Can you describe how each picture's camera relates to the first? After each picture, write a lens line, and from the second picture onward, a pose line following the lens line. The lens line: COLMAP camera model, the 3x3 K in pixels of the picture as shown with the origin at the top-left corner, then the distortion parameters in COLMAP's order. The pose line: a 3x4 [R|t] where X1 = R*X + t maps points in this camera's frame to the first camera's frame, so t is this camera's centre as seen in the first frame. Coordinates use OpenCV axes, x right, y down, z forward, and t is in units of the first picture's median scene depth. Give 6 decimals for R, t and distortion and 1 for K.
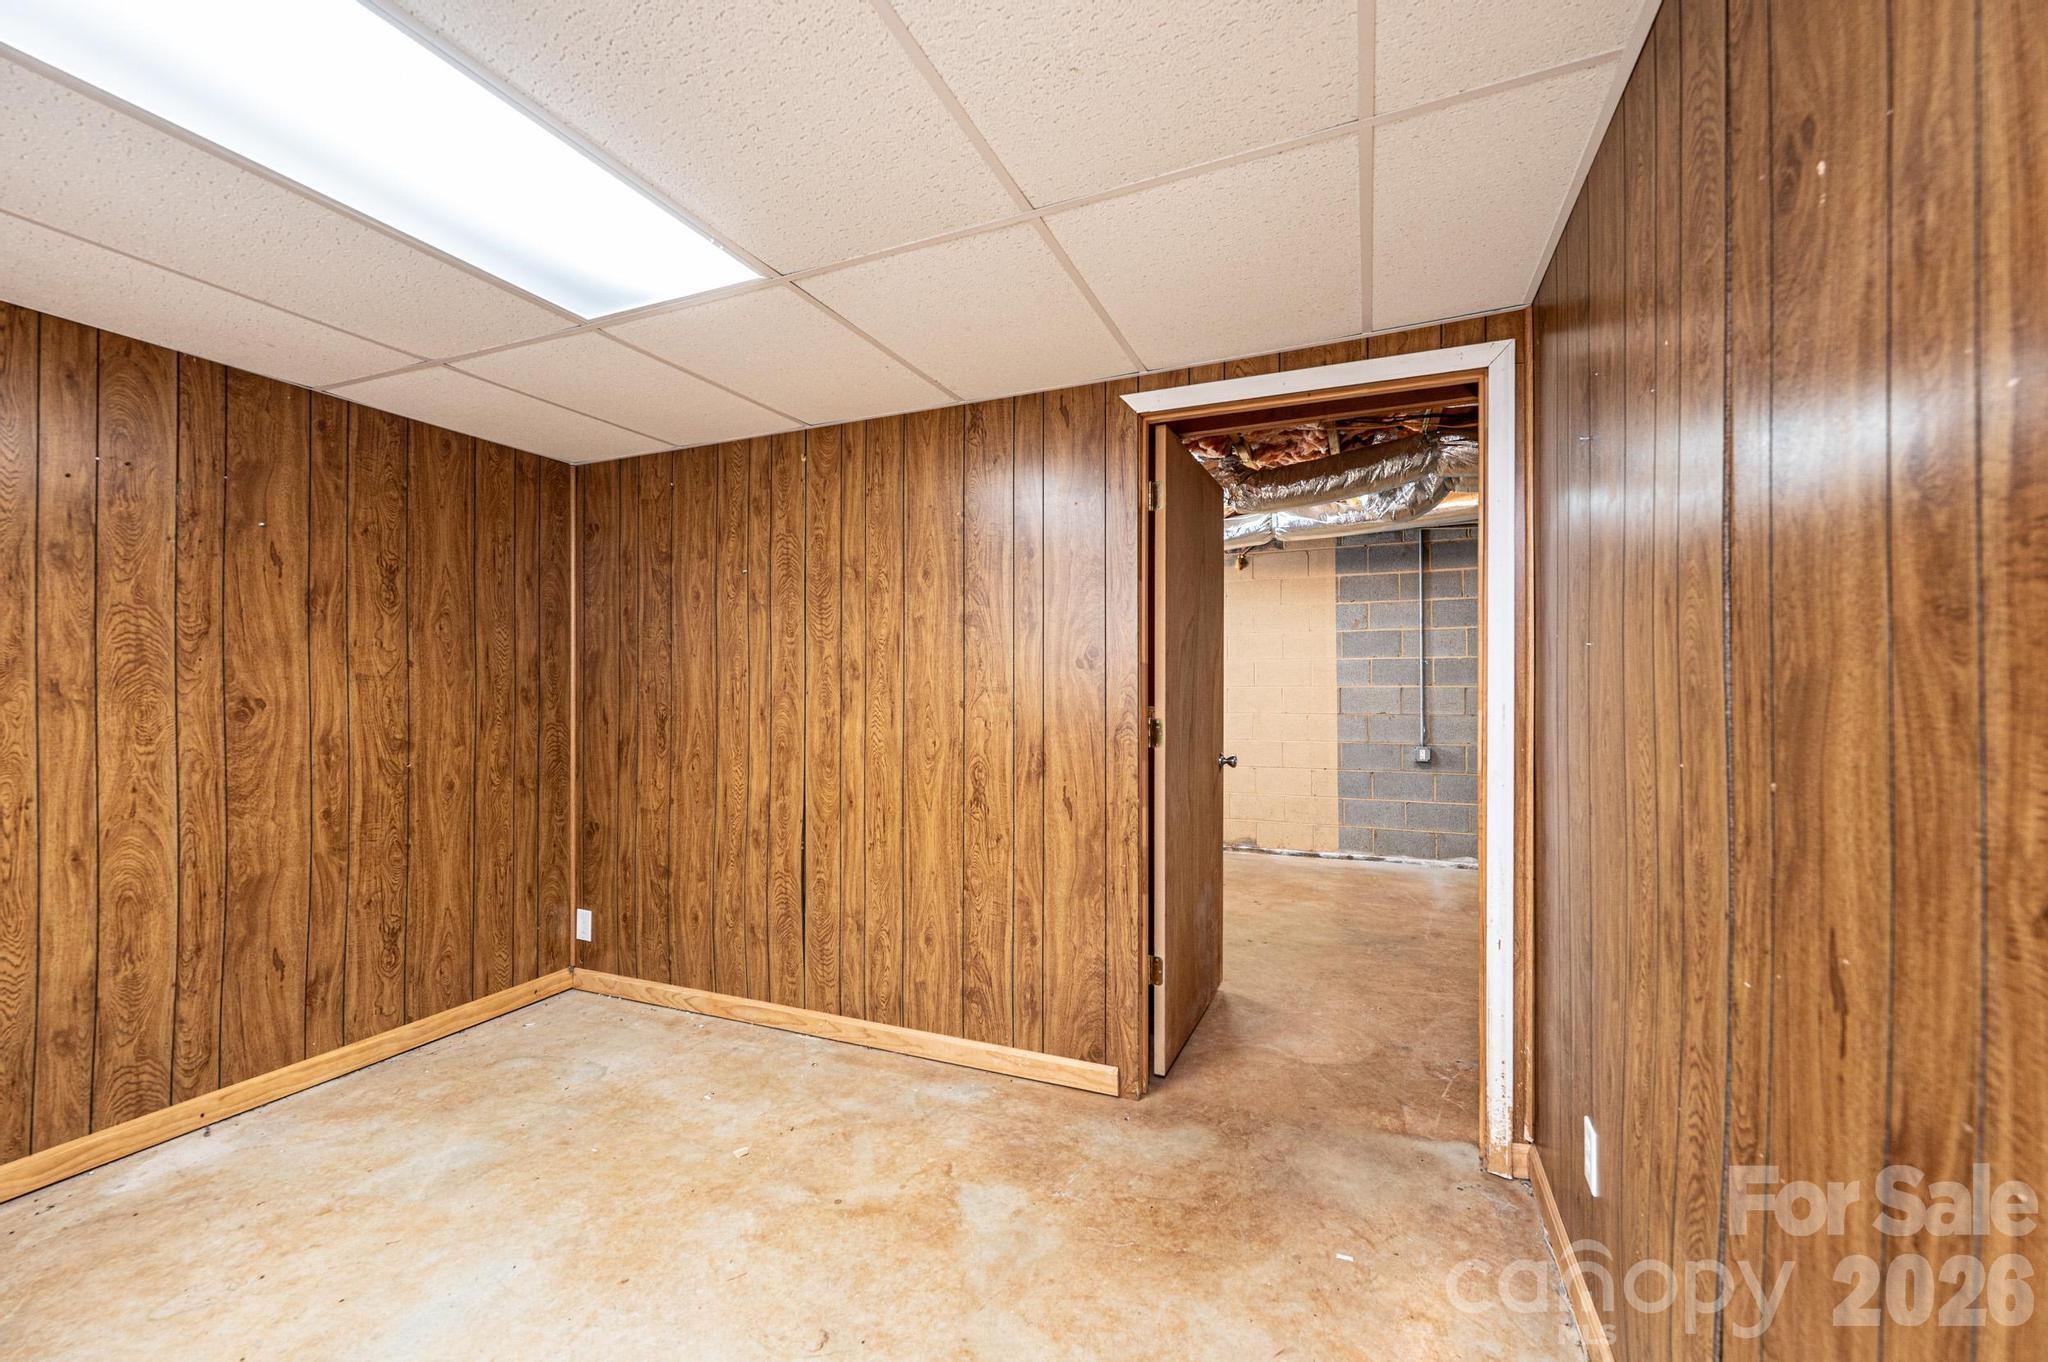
lens RADIAL K [[812.4, 0, 1022.9], [0, 812.4, 684.5], [0, 0, 1]] dist [0.001203, -0.000099]
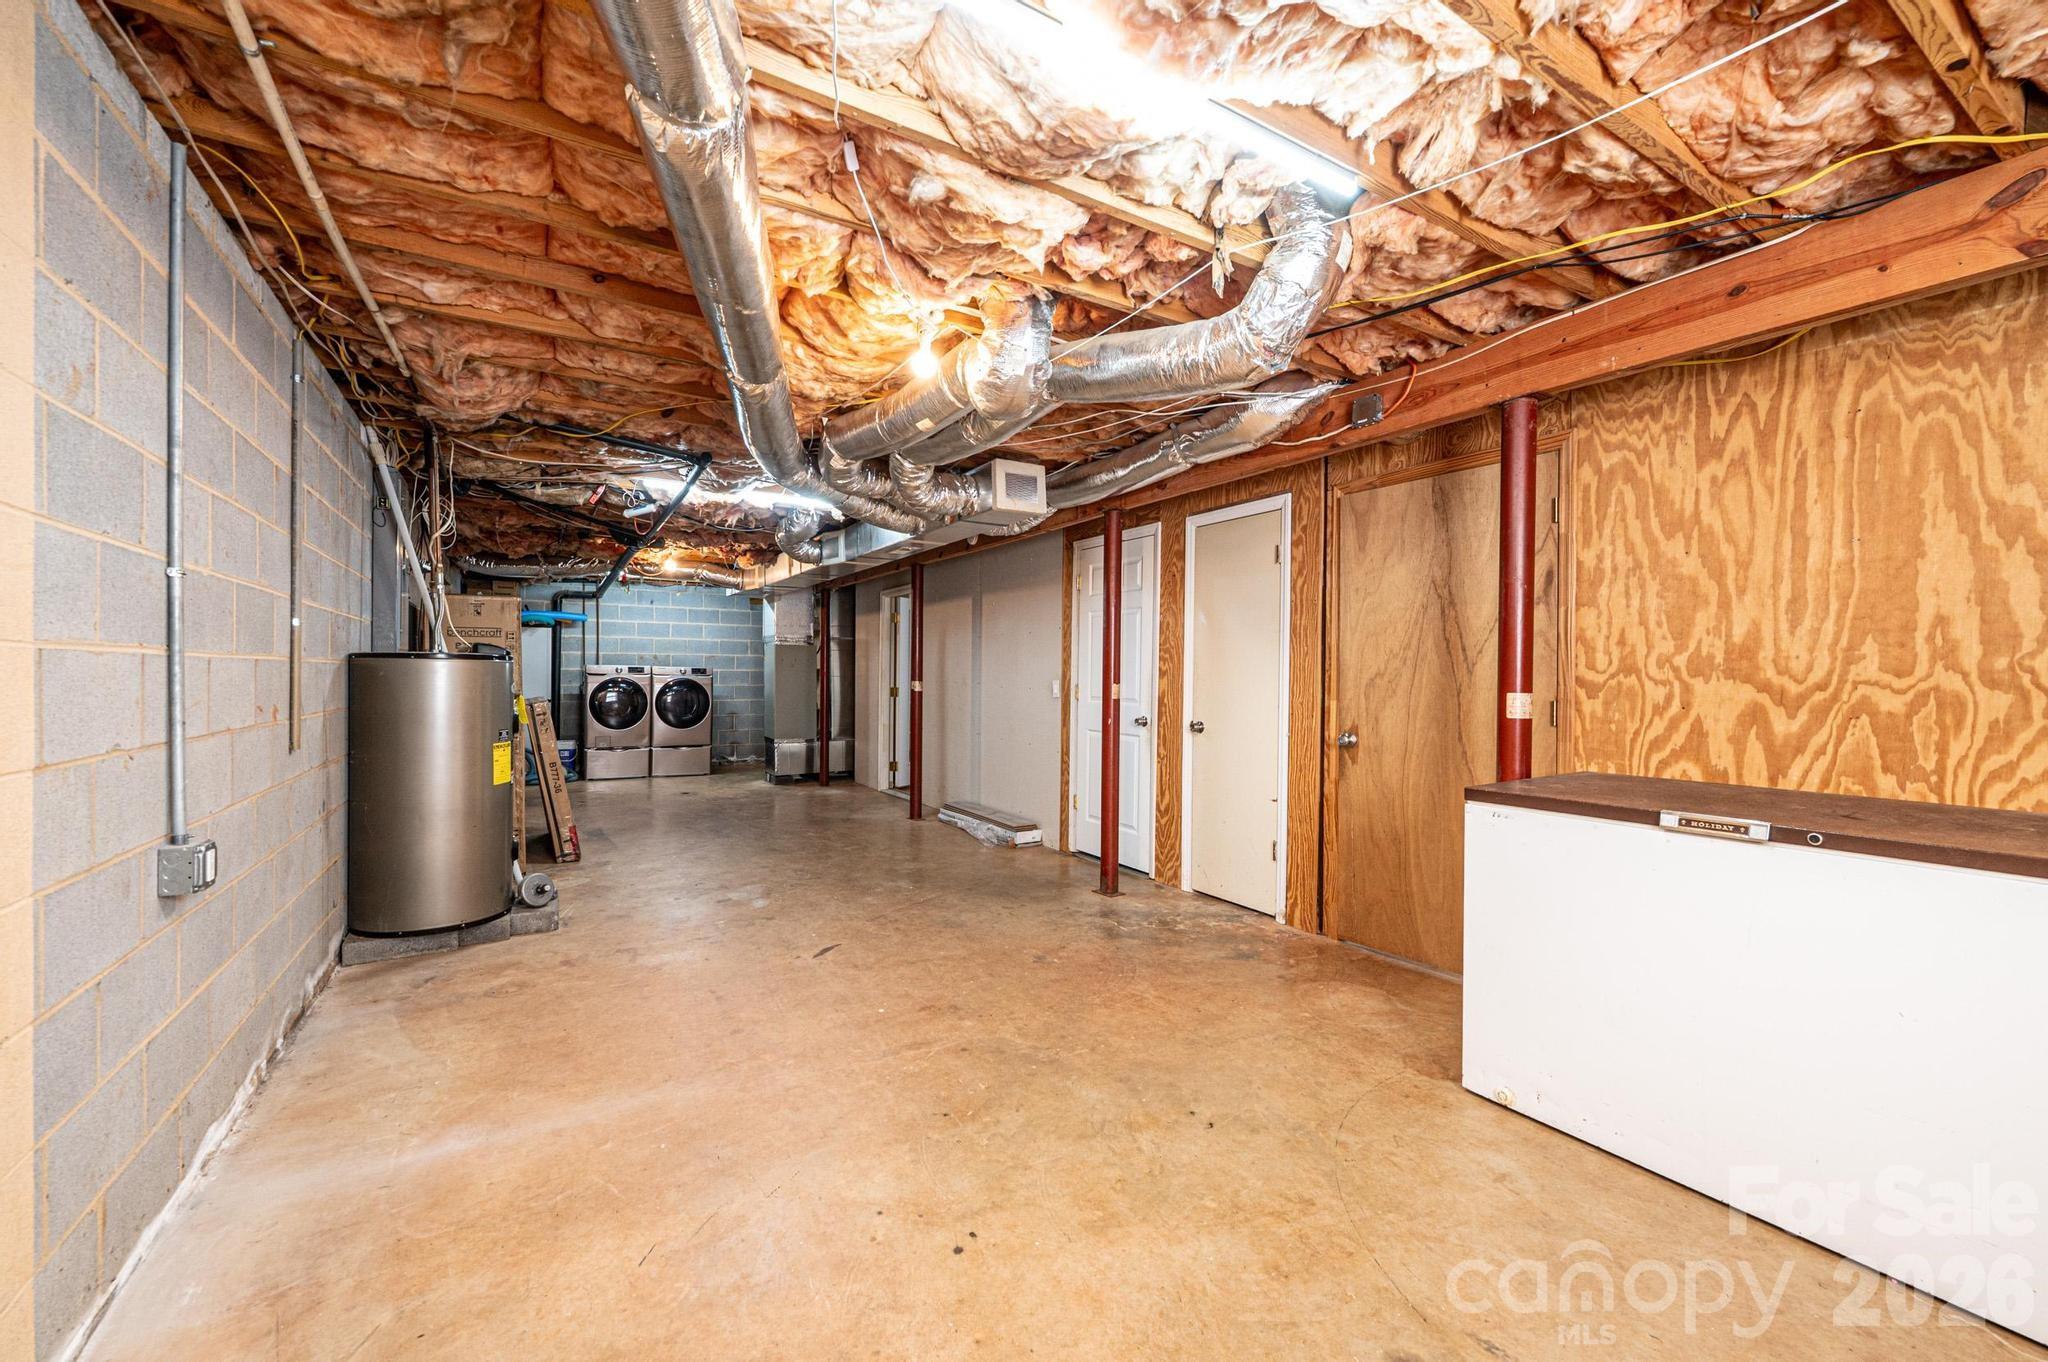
lens RADIAL K [[812.4, 0, 1025.5], [0, 812.4, 683.1], [0, 0, 1]] dist [0.001203, -0.000099]
pose [[-0.813007, -0.007561, 0.582205, 0.068228], [-0.007538, 0.999969, 0.002460, 0.013559], [-0.582205, -0.002389, -0.813038, 1.755844]]
